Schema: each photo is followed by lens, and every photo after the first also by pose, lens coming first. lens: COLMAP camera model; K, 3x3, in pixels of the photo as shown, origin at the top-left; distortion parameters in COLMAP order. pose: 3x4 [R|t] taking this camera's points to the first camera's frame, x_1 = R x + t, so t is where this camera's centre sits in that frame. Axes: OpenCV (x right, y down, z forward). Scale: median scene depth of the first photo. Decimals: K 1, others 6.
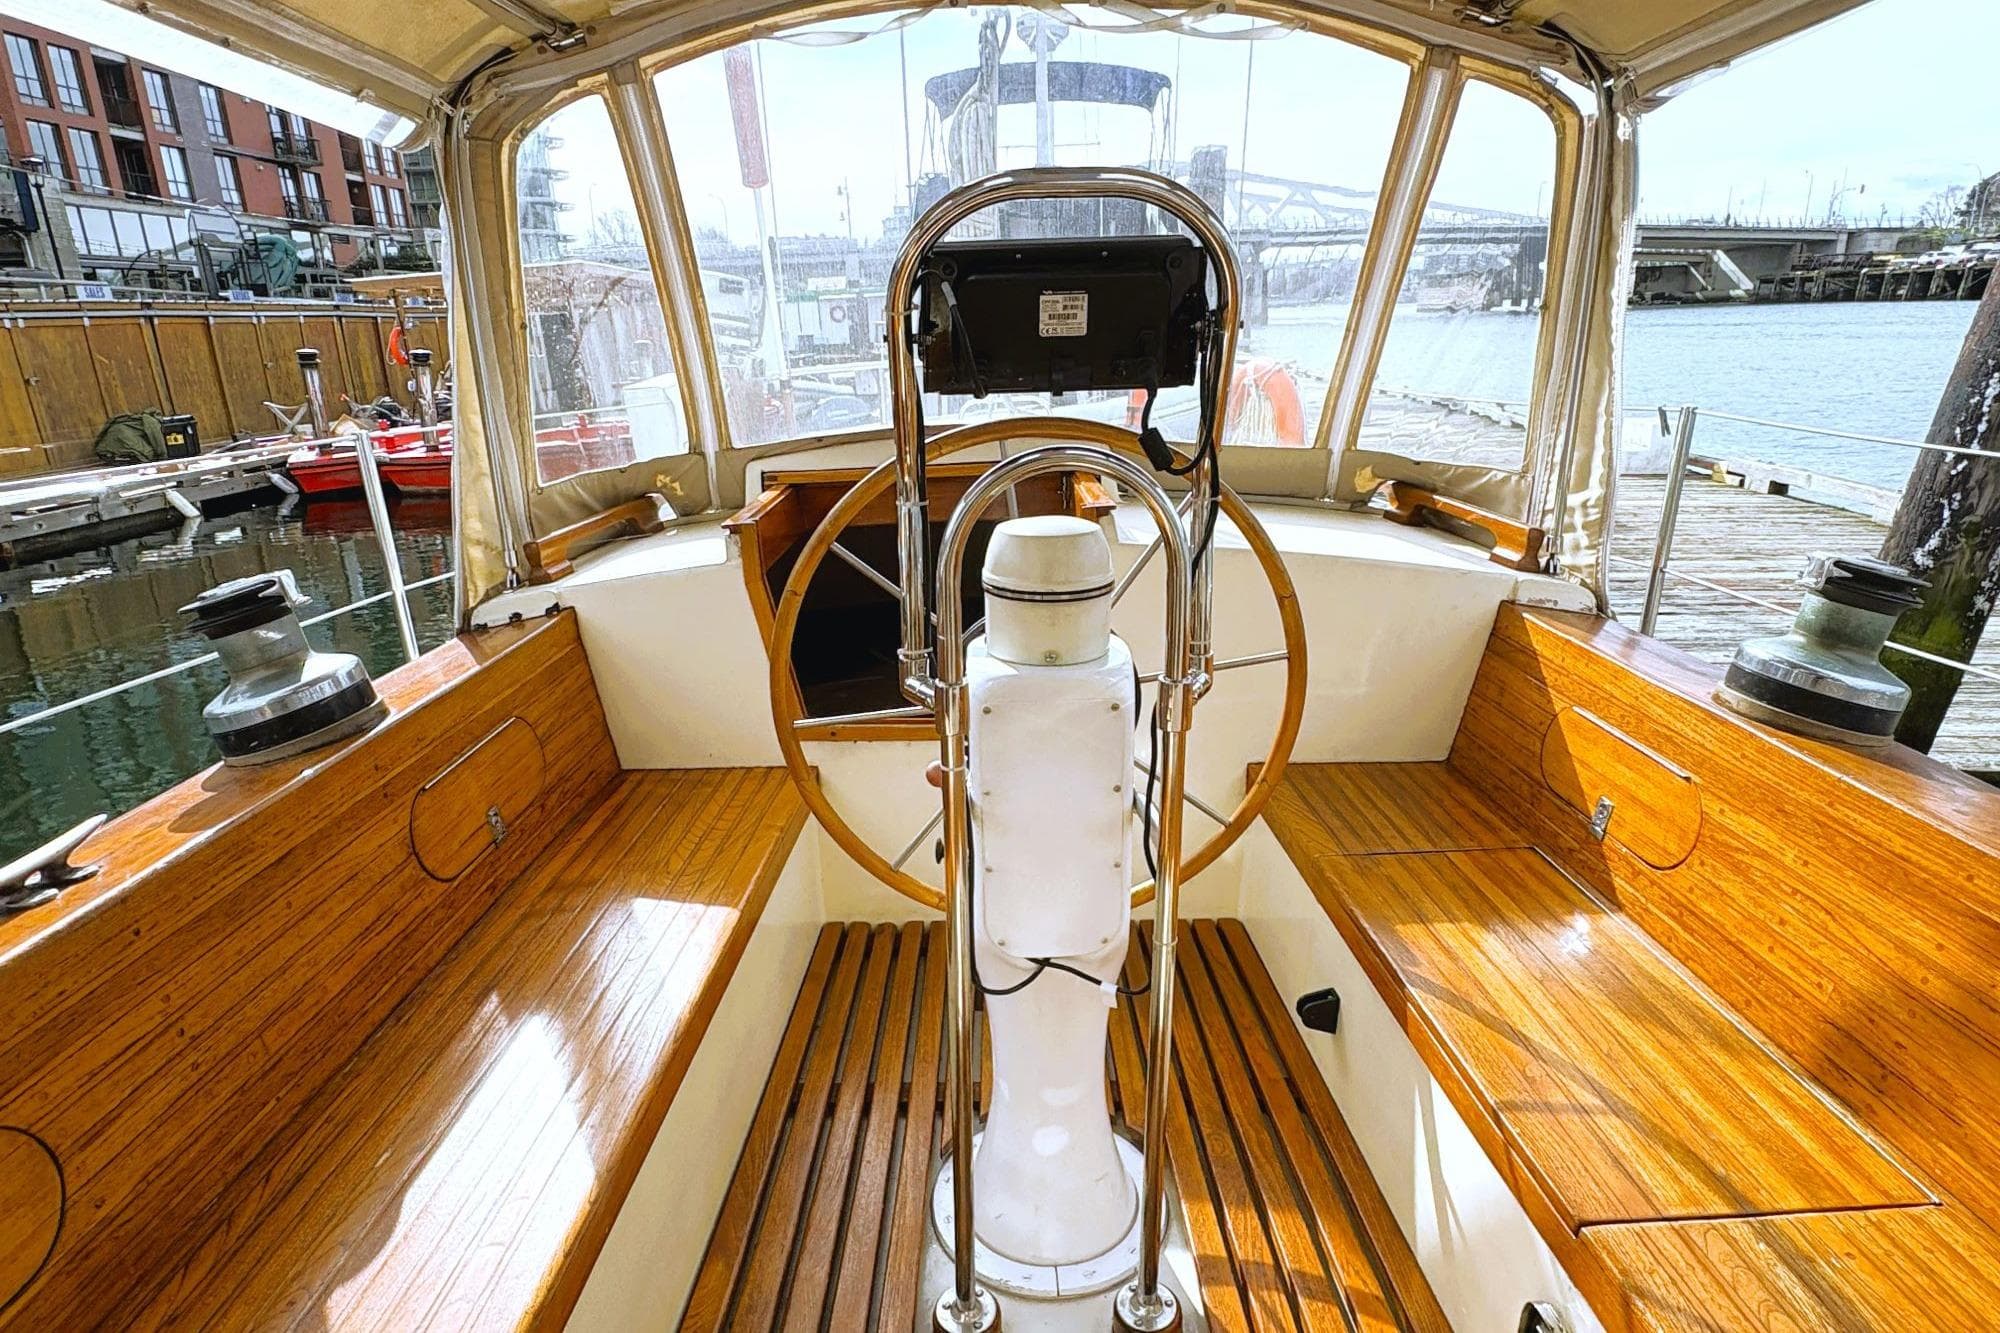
lens RADIAL K [[1119.9, 0, 979.0], [0, 1119.9, 670.5], [0, 0, 1]] dist [-0.002518, 0.001105]
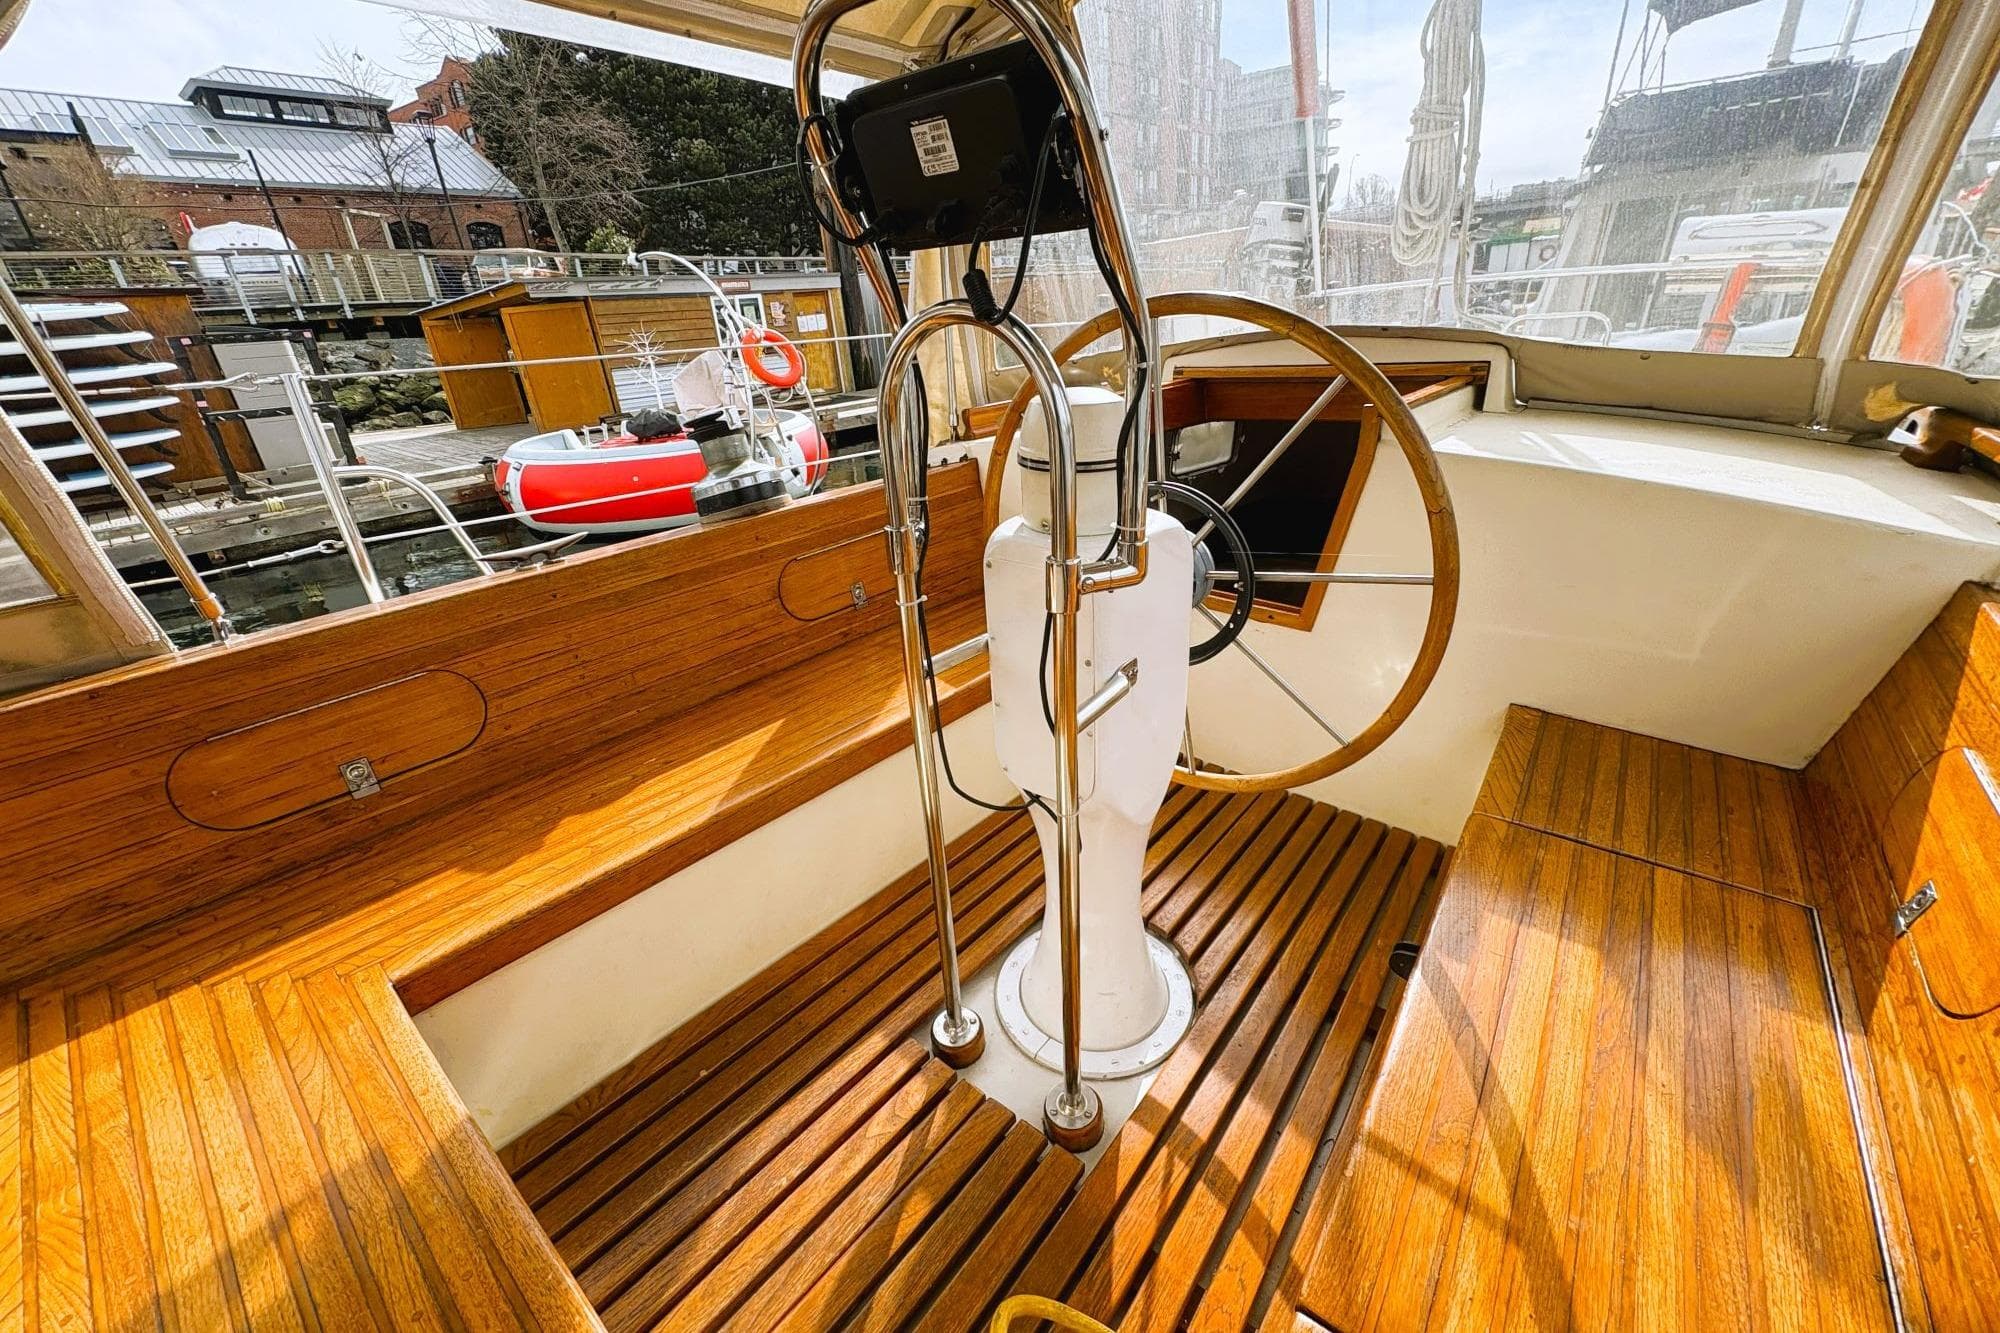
lens RADIAL K [[792.7, 0, 1000.0], [0, 792.7, 666.5], [0, 0, 1]] dist [-0.001409, -0.000339]
pose [[0.764940, 0.254355, -0.591752, 0.356910], [-0.156242, 0.964560, 0.212631, -0.024721], [0.624864, -0.070193, 0.777572, 0.271113]]
